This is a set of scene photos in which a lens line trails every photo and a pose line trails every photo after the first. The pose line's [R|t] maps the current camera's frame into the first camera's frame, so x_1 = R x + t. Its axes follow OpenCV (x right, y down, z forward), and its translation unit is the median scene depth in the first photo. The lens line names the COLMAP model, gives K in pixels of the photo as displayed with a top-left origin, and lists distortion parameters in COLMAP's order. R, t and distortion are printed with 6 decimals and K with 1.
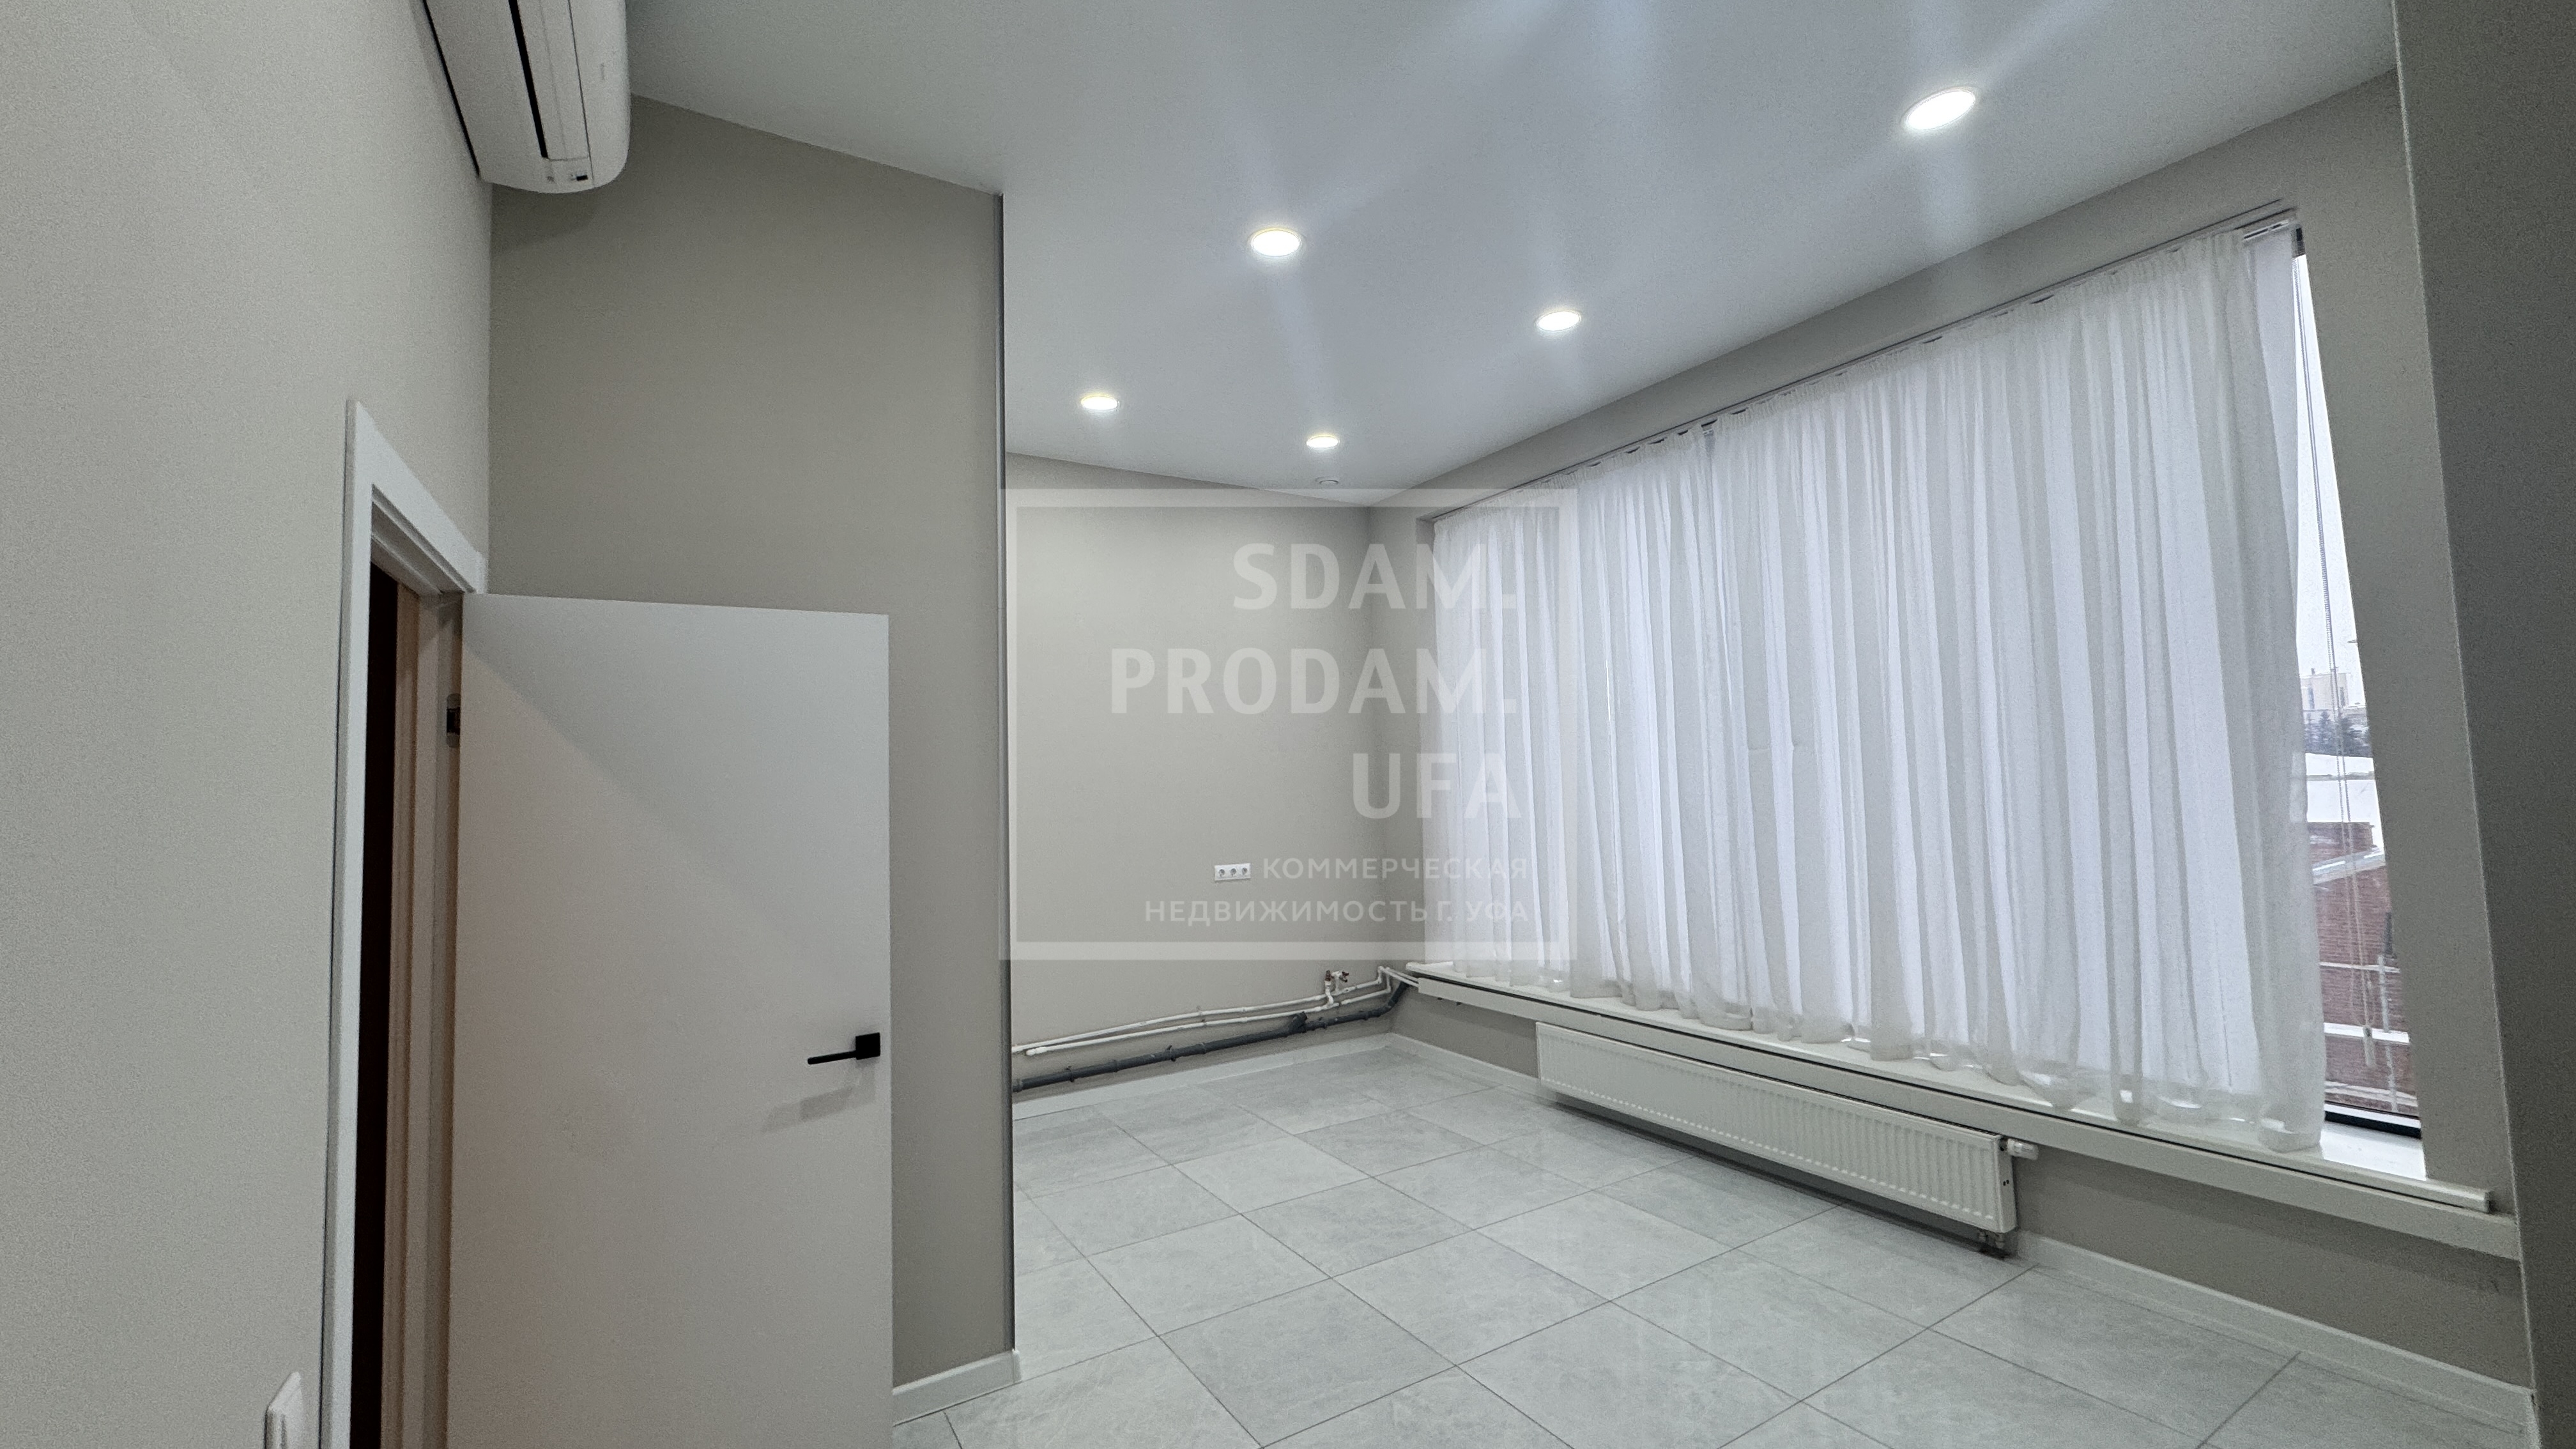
lens RADIAL K [[1010.2, 0, 1290.9], [0, 1010.2, 725.8], [0, 0, 1]] dist [-0.003825, 0.000777]
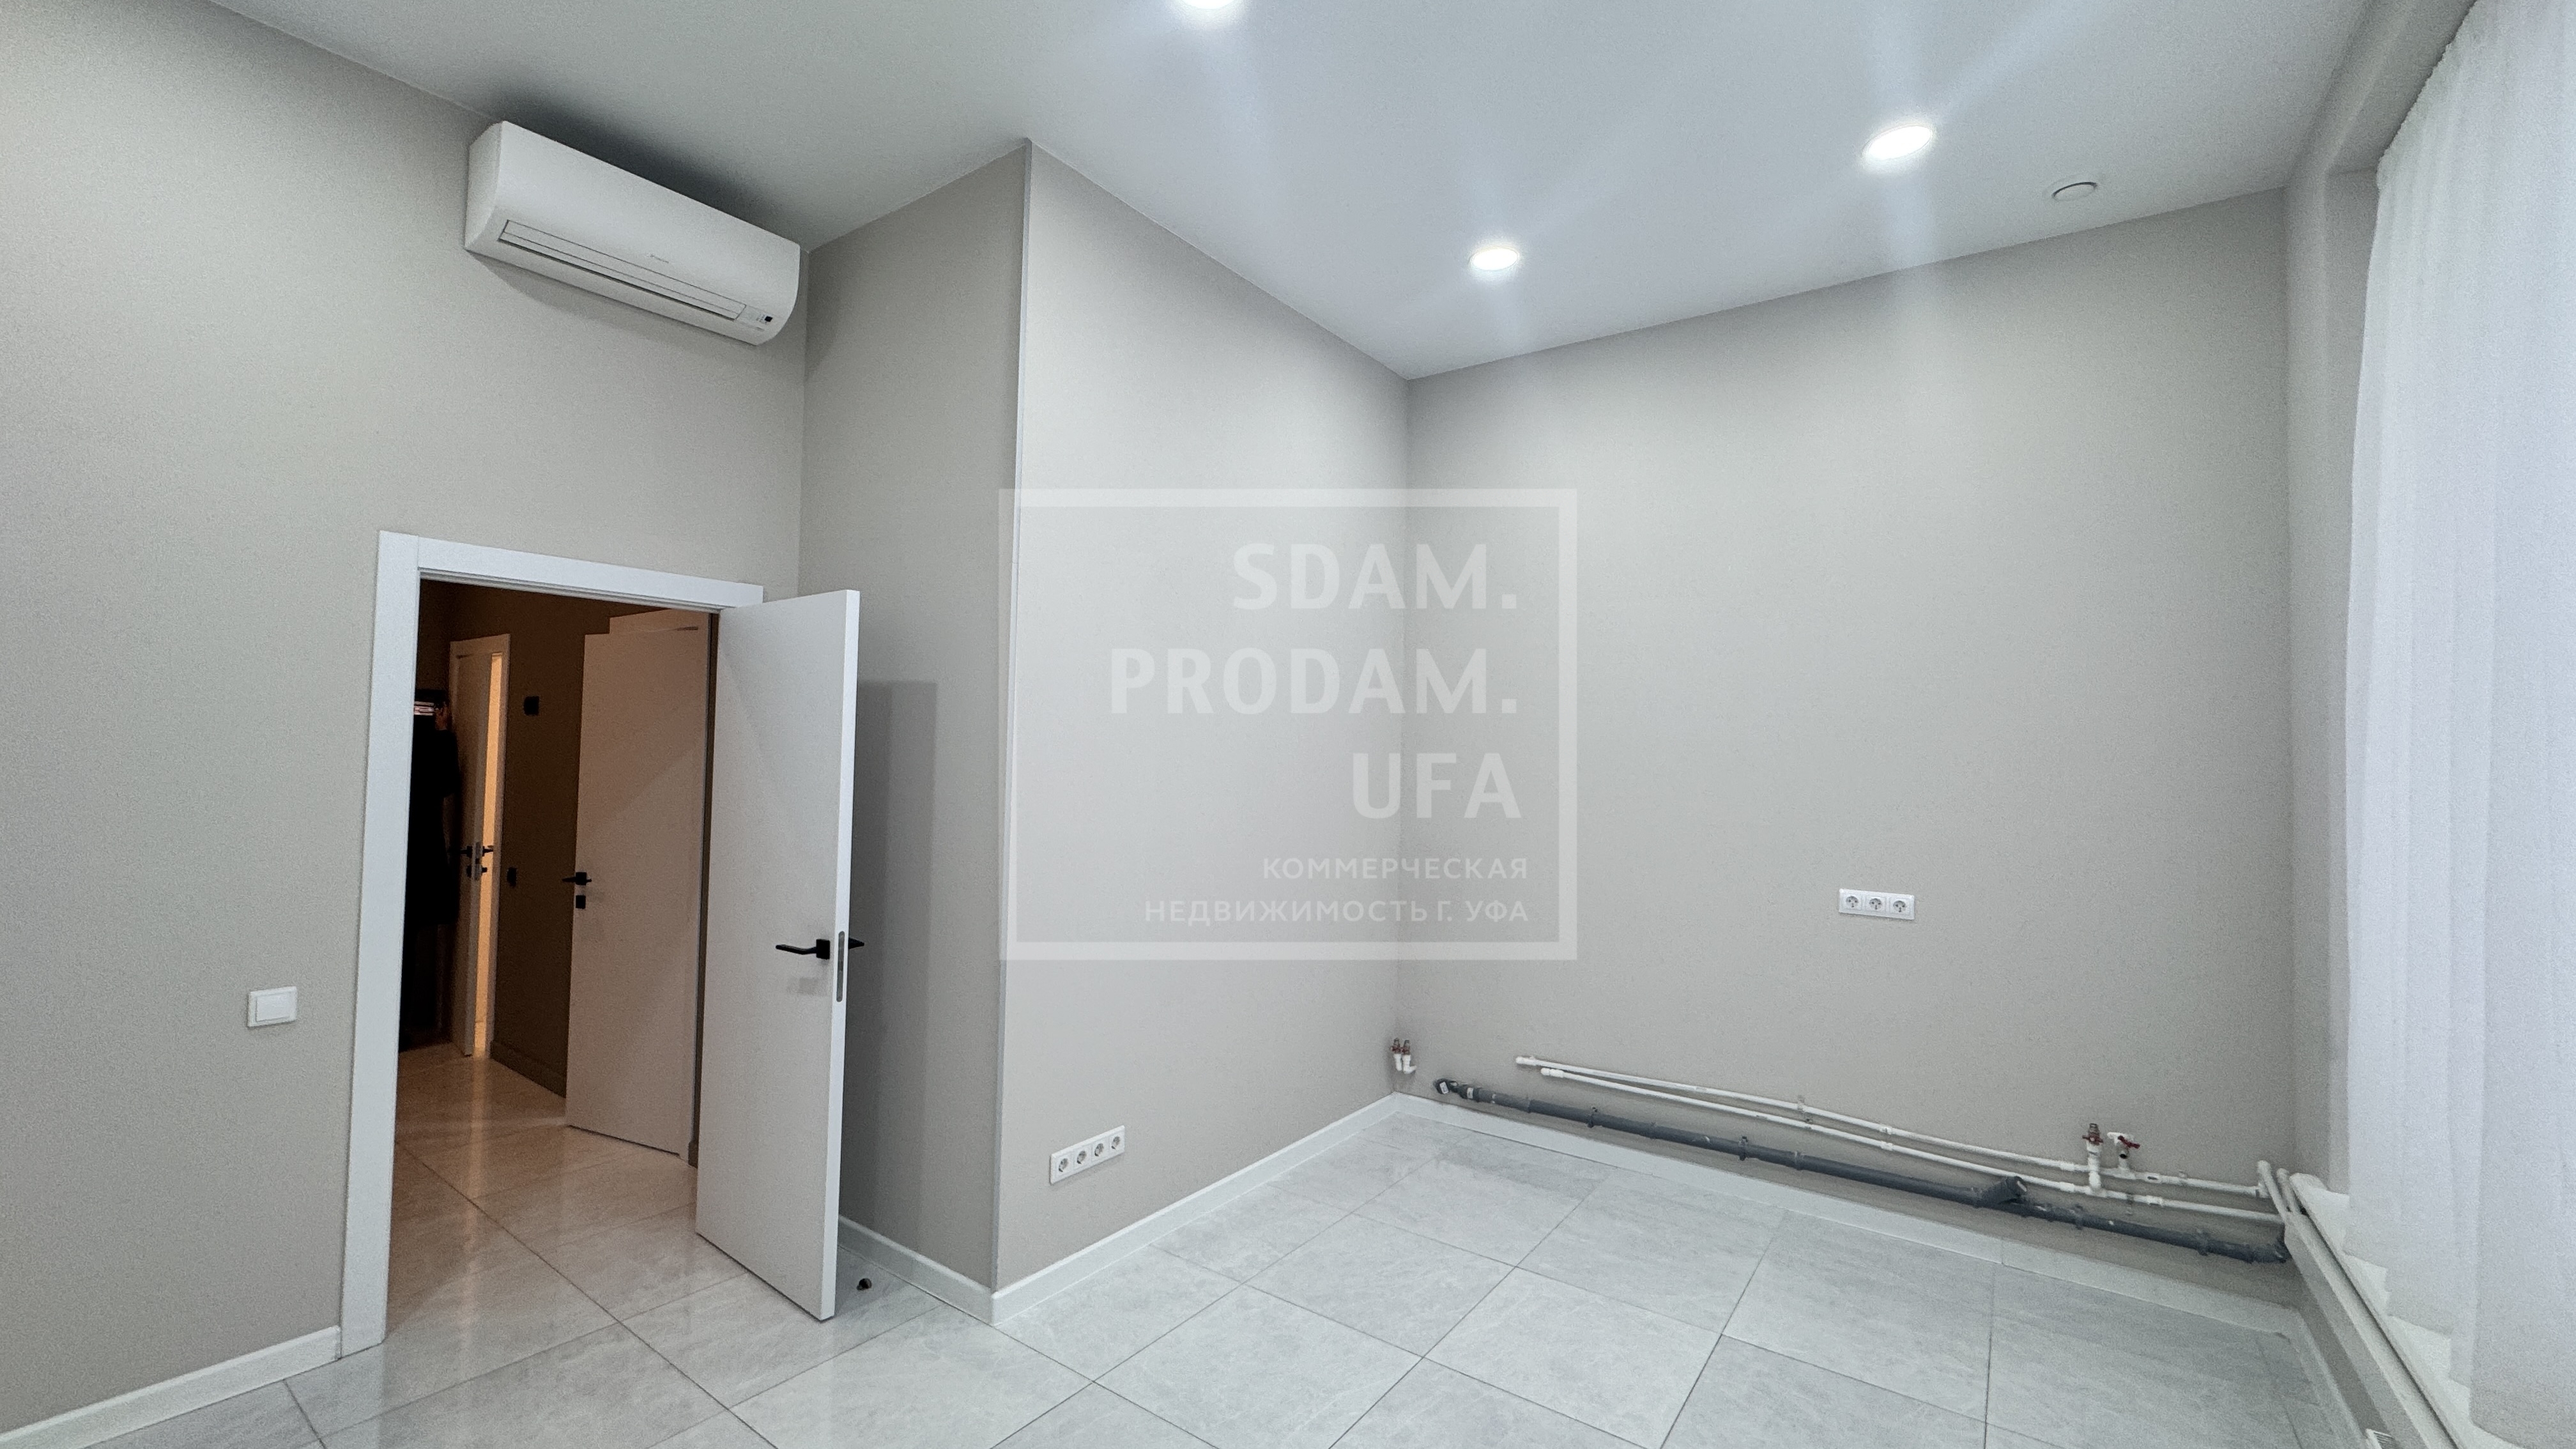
lens RADIAL K [[1010.2, 0, 1281.1], [0, 1010.2, 723.0], [0, 0, 1]] dist [-0.003825, 0.000777]
pose [[0.384613, 0.005971, -0.923059, 0.617860], [0.022400, 0.999624, 0.015799, 0.025698], [0.922806, -0.026753, 0.384335, 0.707375]]
